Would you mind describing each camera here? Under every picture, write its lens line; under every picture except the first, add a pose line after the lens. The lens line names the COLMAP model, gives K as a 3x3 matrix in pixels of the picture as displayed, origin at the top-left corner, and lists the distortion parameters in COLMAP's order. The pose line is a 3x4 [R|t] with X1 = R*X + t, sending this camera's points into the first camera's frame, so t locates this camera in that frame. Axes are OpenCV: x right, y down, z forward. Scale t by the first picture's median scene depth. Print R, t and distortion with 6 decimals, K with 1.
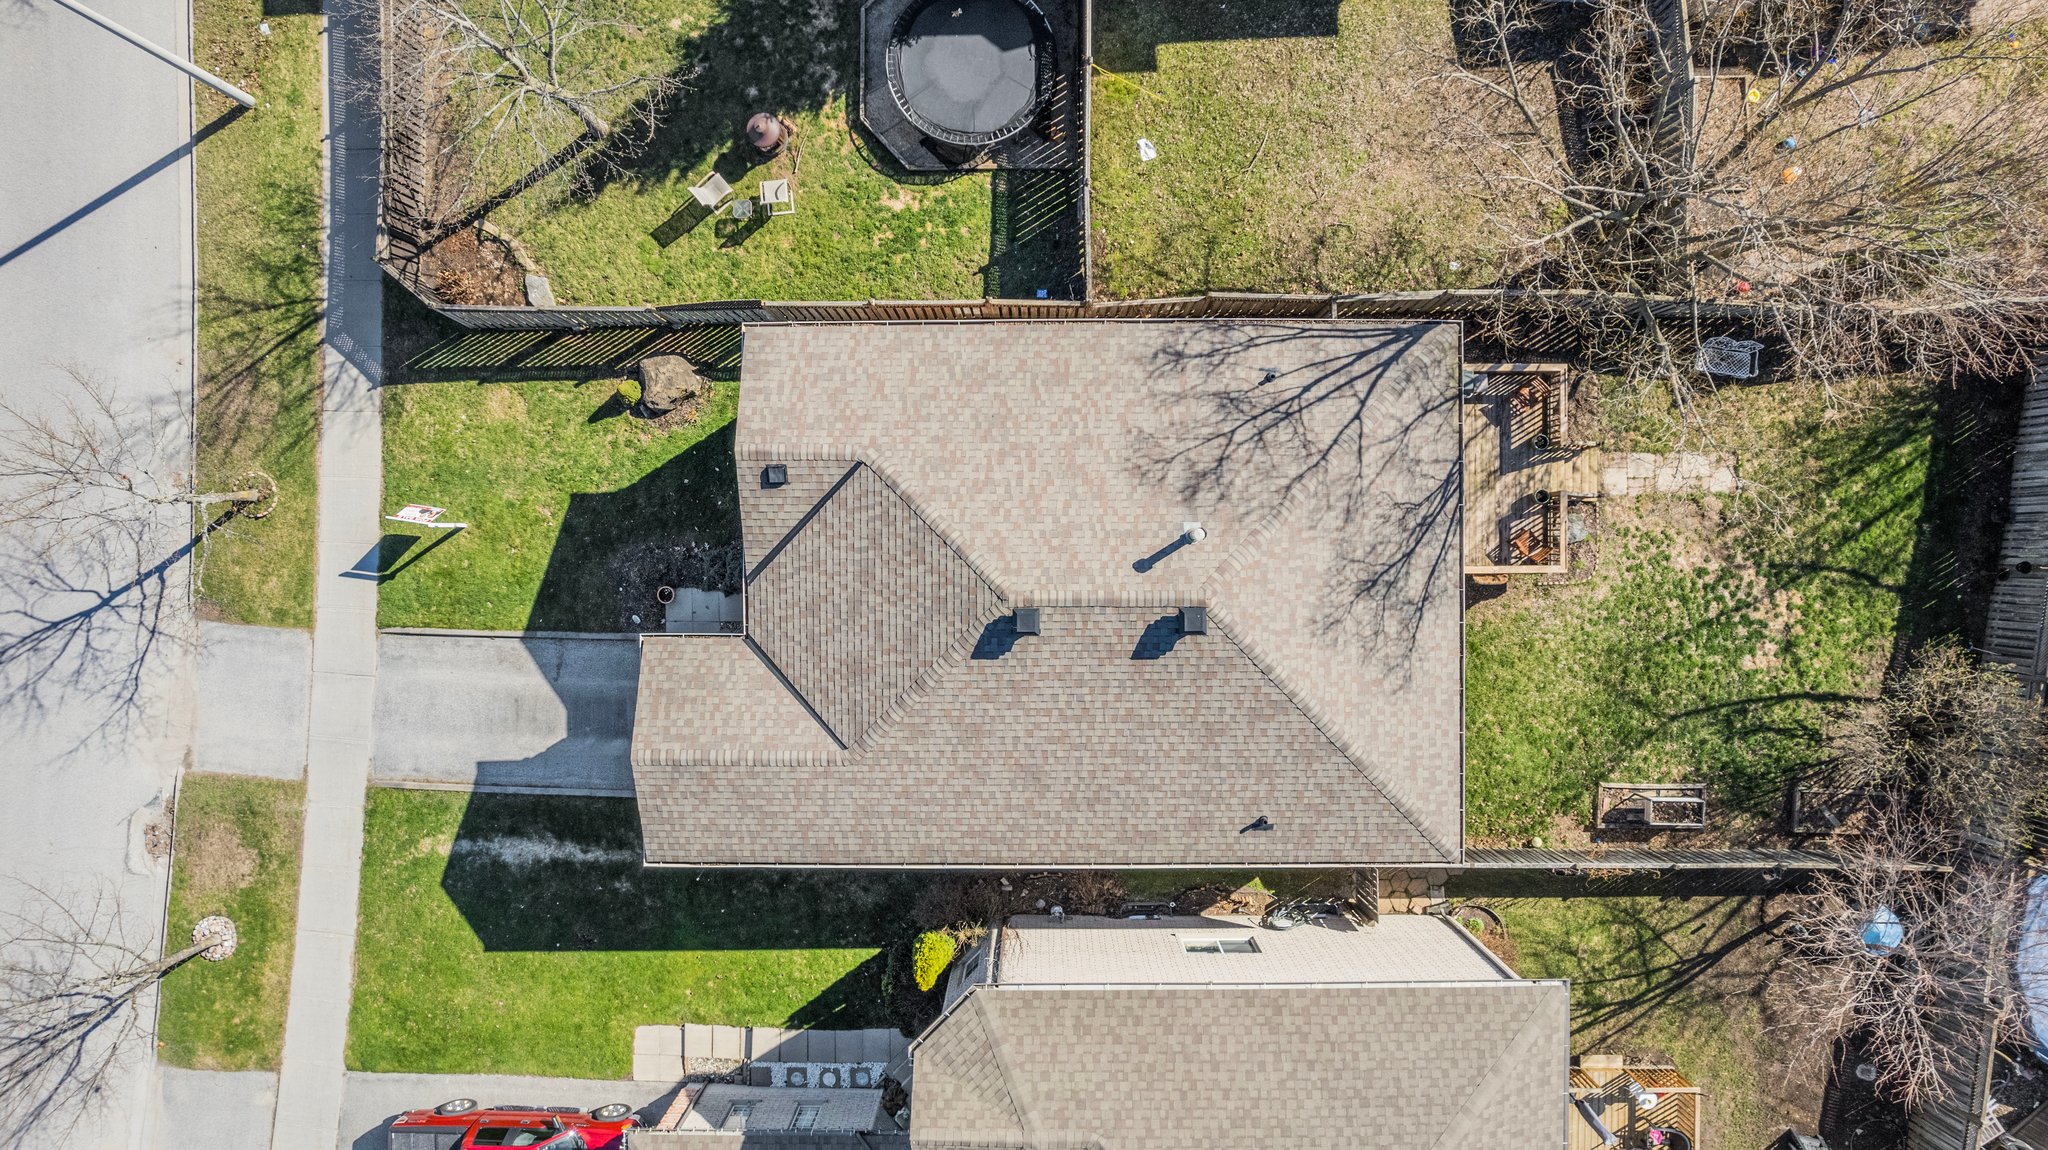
lens RADIAL K [[1297.9, 0, 941.1], [0, 1297.9, 544.4], [0, 0, 1]] dist [-0.031102, 0.001163]
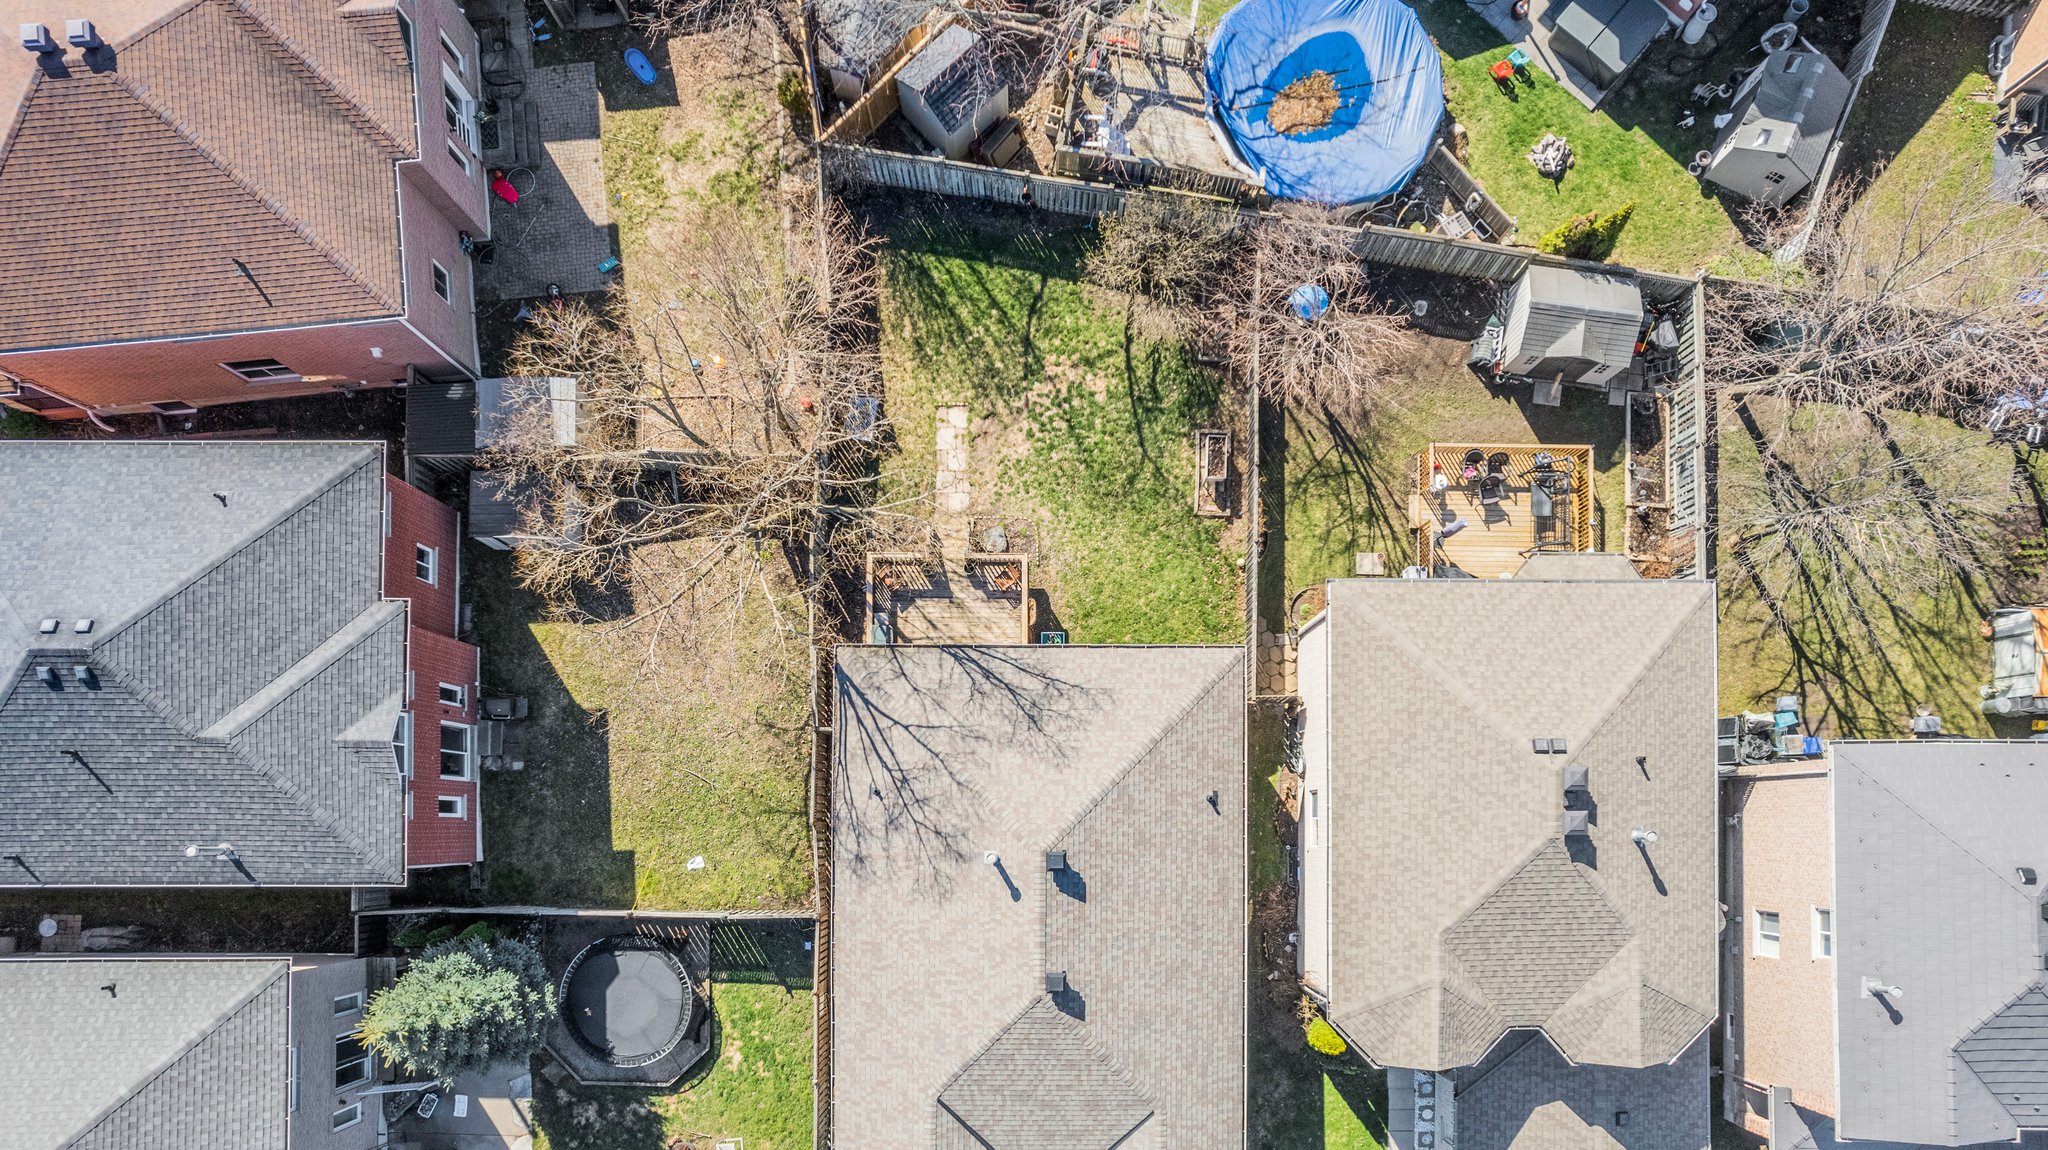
lens RADIAL K [[1335.4, 0, 1041.2], [0, 1335.4, 893.5], [0, 0, 1]] dist [-0.023781, 0.003426]
pose [[0.006652, -0.999784, 0.019697, 0.107151], [0.999977, 0.006680, 0.001387, 0.033929], [-0.001518, 0.019687, 0.999805, -0.320109]]
